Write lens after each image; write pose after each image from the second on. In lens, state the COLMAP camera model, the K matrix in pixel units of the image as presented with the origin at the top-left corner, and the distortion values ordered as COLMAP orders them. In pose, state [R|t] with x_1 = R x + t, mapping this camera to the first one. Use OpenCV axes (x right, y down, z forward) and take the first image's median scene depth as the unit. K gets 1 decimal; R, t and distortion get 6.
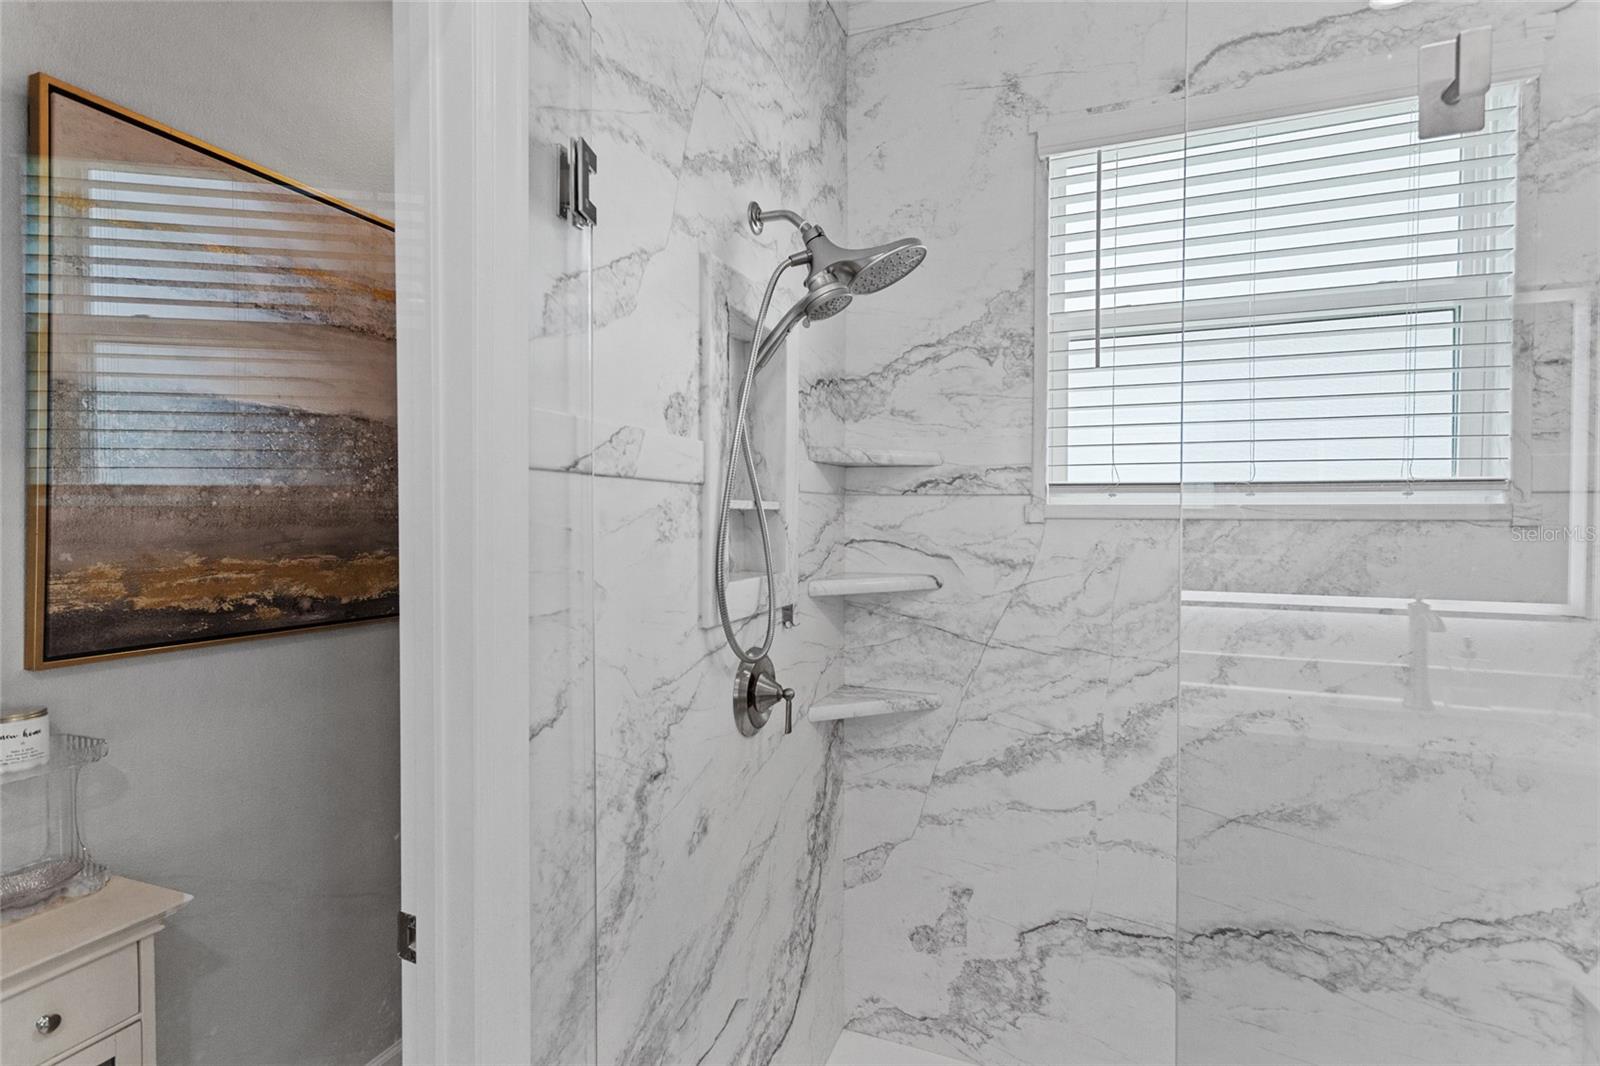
lens RADIAL K [[762.5, 0, 800.6], [0, 762.5, 532.0], [0, 0, 1]] dist [0.001336, 0.002089]
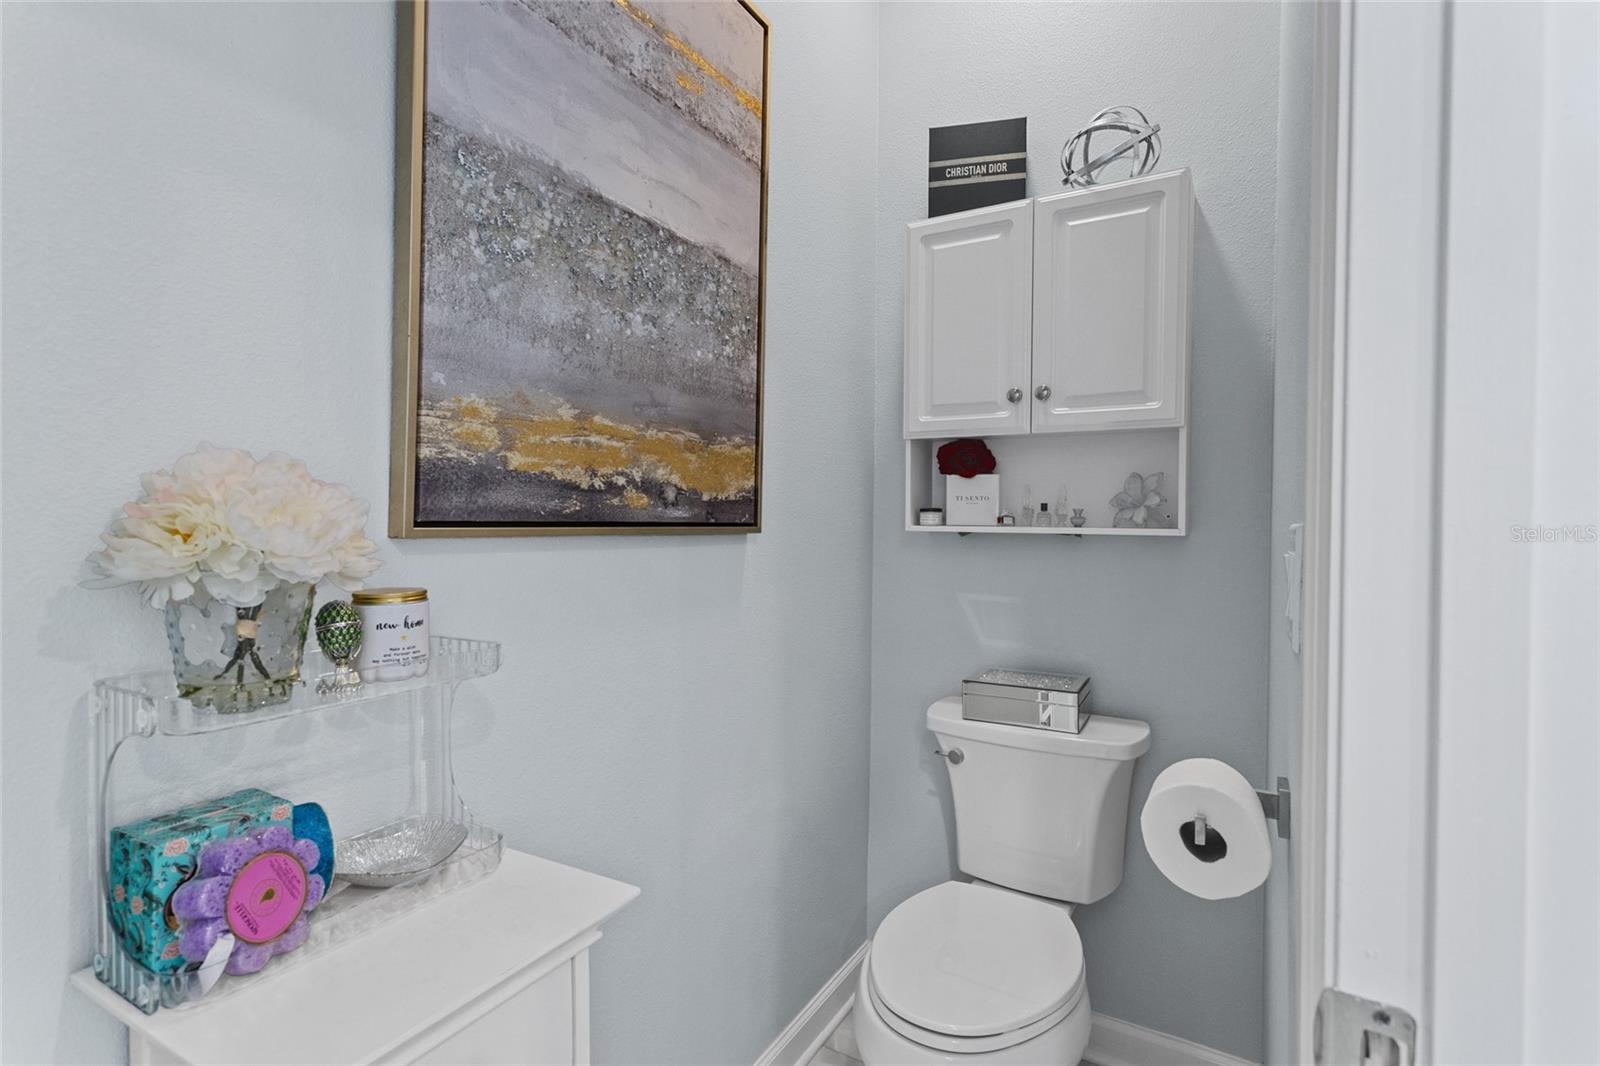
lens RADIAL K [[762.5, 0, 803.2], [0, 762.5, 529.4], [0, 0, 1]] dist [0.001336, 0.002089]
pose [[0.989355, 0.002382, -0.145506, -0.429406], [-0.003027, 0.999987, -0.004211, 0.136377], [0.145494, 0.004606, 0.989348, 0.296488]]
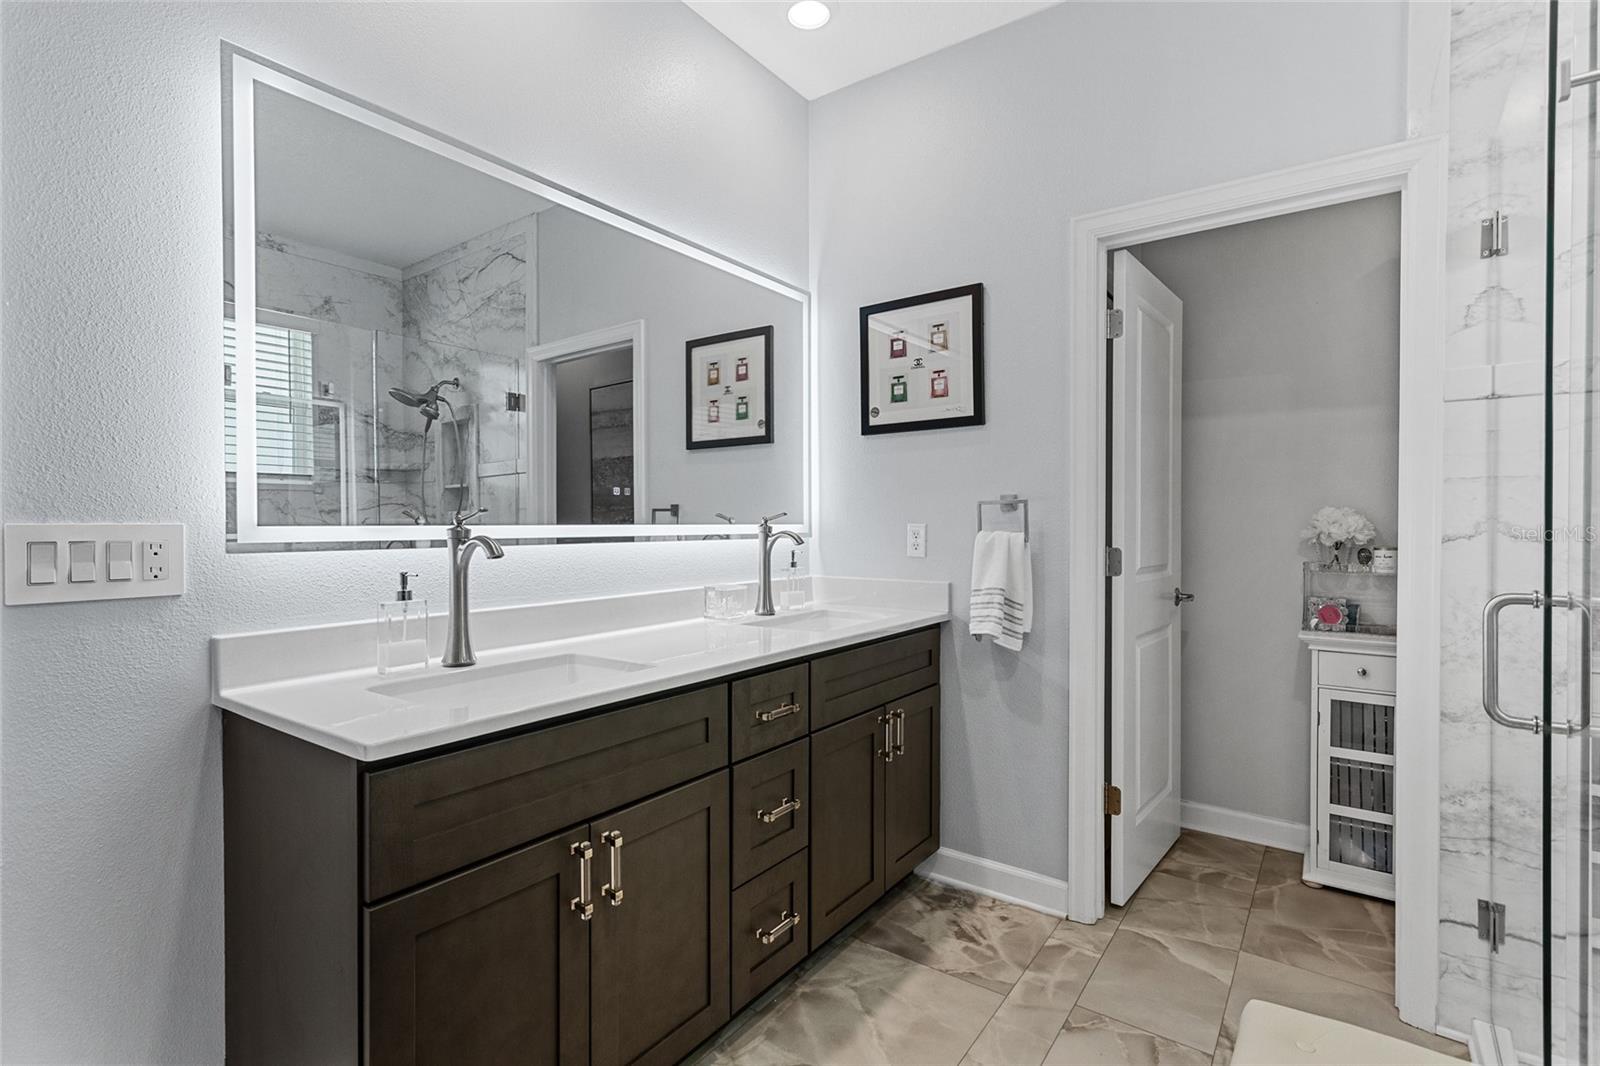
lens RADIAL K [[762.5, 0, 783.7], [0, 762.5, 528.5], [0, 0, 1]] dist [0.001336, 0.002089]
pose [[-0.253011, 0.004335, -0.967454, 1.128094], [-0.022486, 0.999693, 0.010360, 0.148706], [0.967202, 0.024375, -0.252836, -0.078528]]
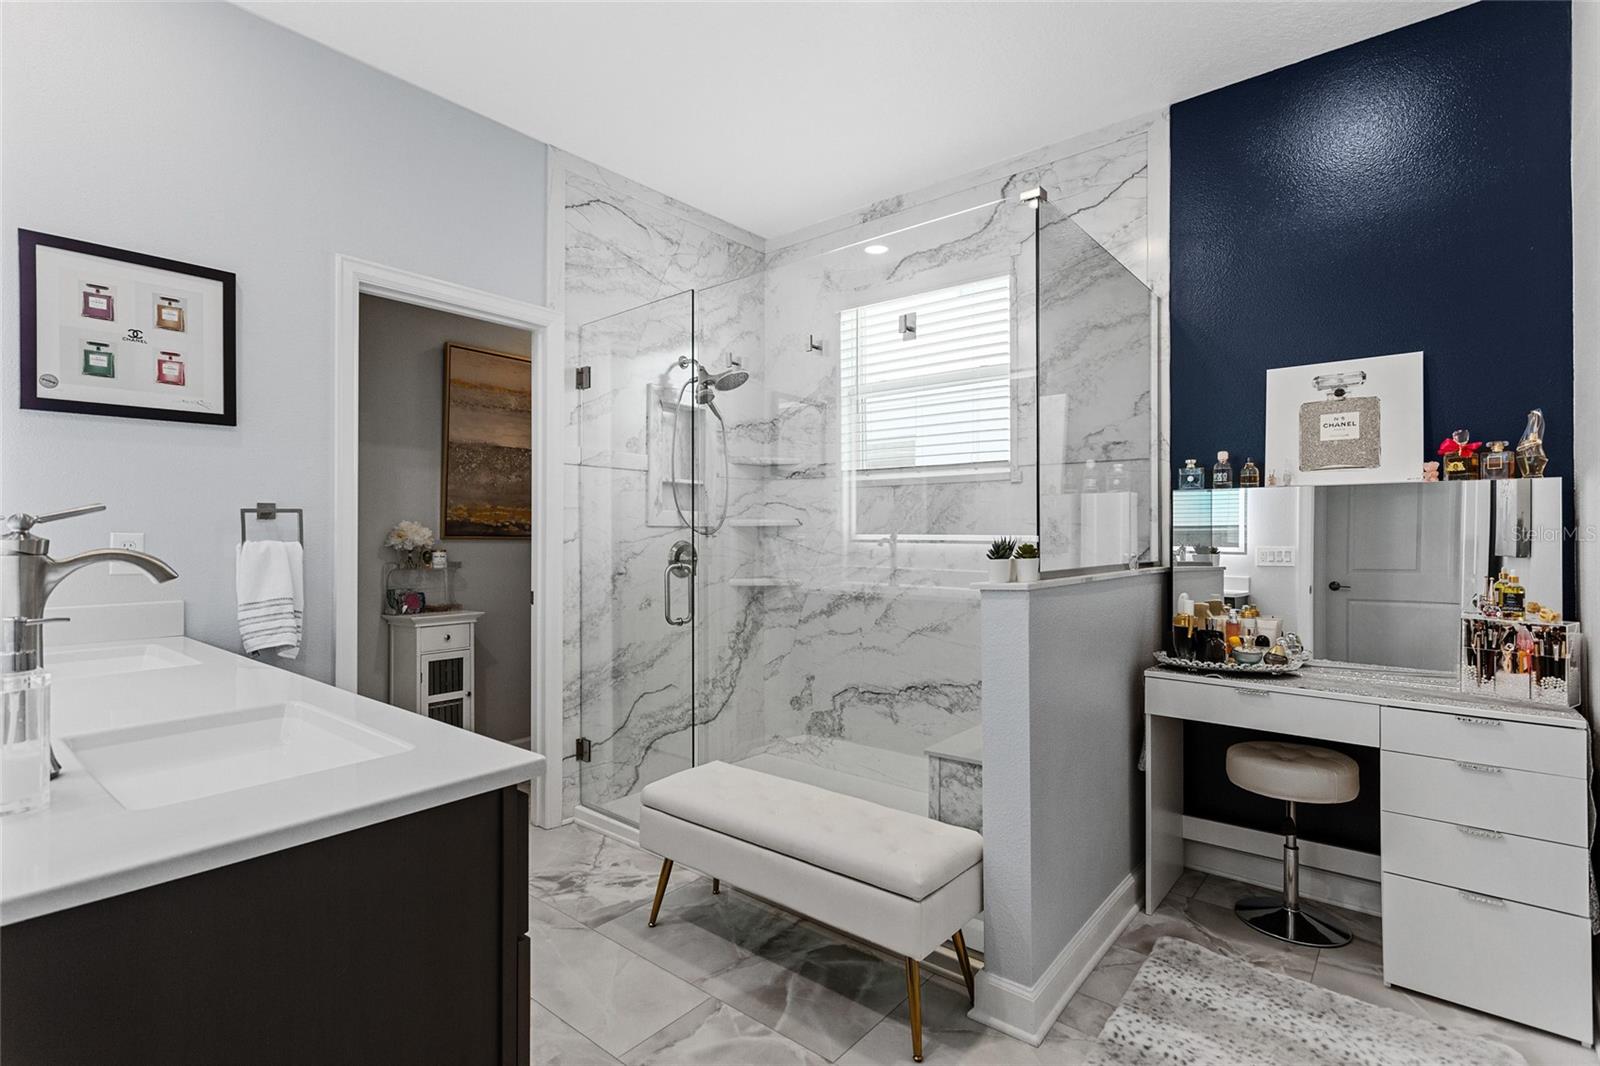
lens RADIAL K [[762.5, 0, 808.3], [0, 762.5, 529.2], [0, 0, 1]] dist [0.001336, 0.002089]
pose [[0.954993, -0.006310, -0.296560, 0.985791], [-0.002594, 0.999558, -0.029622, 0.178324], [0.296616, 0.029058, 0.954555, -1.123026]]
